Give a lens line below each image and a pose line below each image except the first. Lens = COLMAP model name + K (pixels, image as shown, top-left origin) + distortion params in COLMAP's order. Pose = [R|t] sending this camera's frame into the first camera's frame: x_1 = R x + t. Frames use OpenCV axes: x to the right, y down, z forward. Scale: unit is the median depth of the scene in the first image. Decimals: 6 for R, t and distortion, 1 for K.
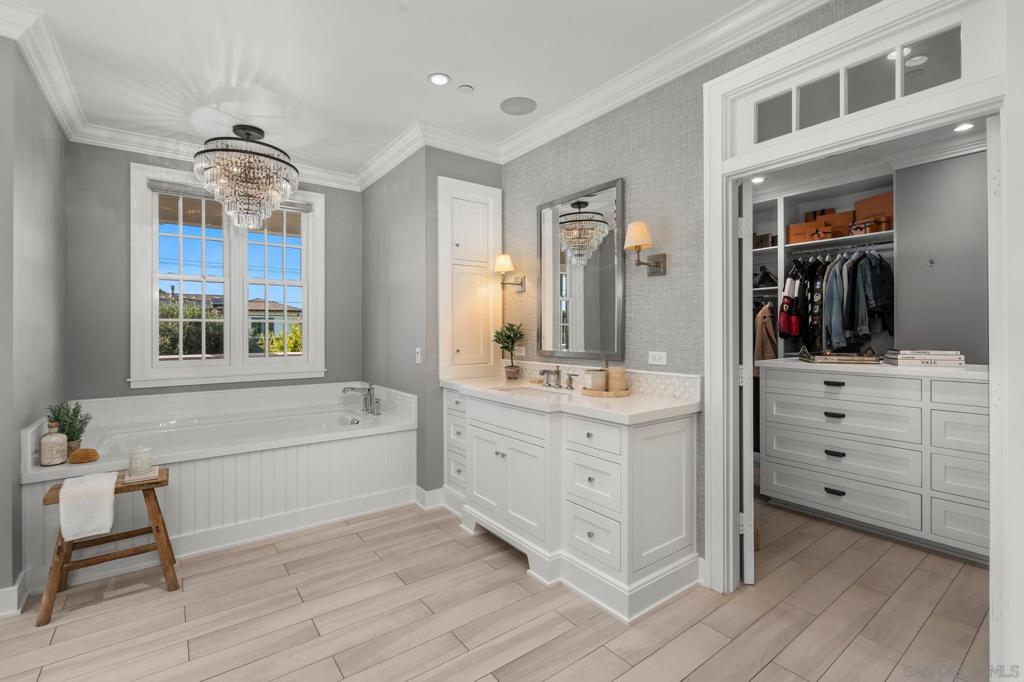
lens RADIAL K [[458.0, 0, 508.2], [0, 458.0, 332.1], [0, 0, 1]] dist [-0.000671, -0.000196]
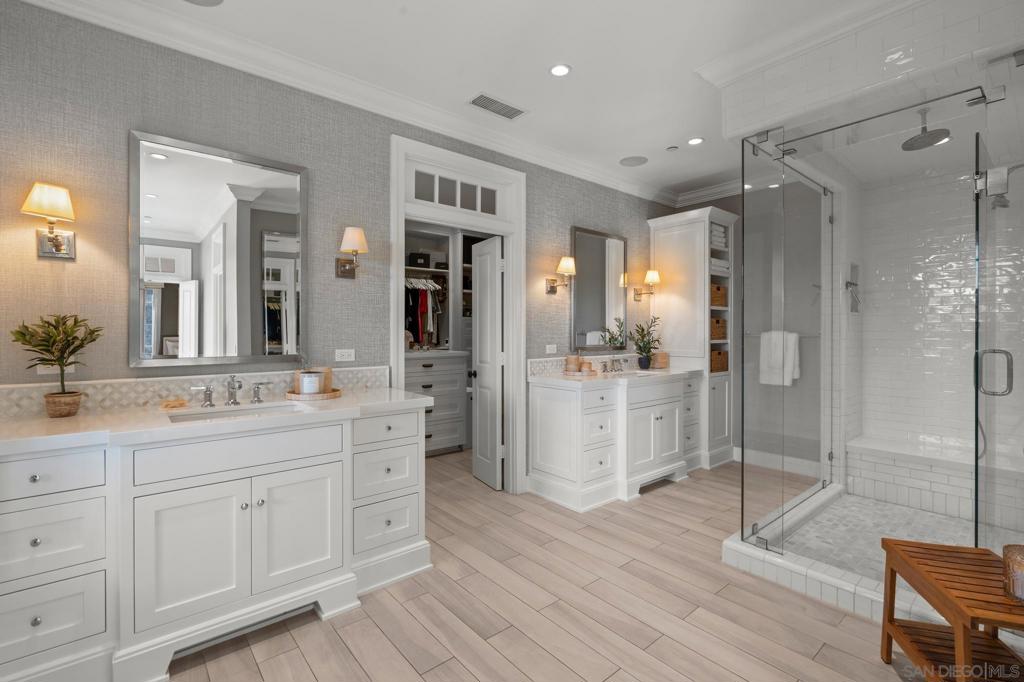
lens RADIAL K [[458.0, 0, 508.2], [0, 458.0, 332.1], [0, 0, 1]] dist [-0.000671, -0.000196]
pose [[-0.058698, 0.000220, 0.998276, -0.809374], [0.000701, 1.000000, -0.000179, 0.003243], [-0.998276, 0.000690, -0.058698, 0.715484]]
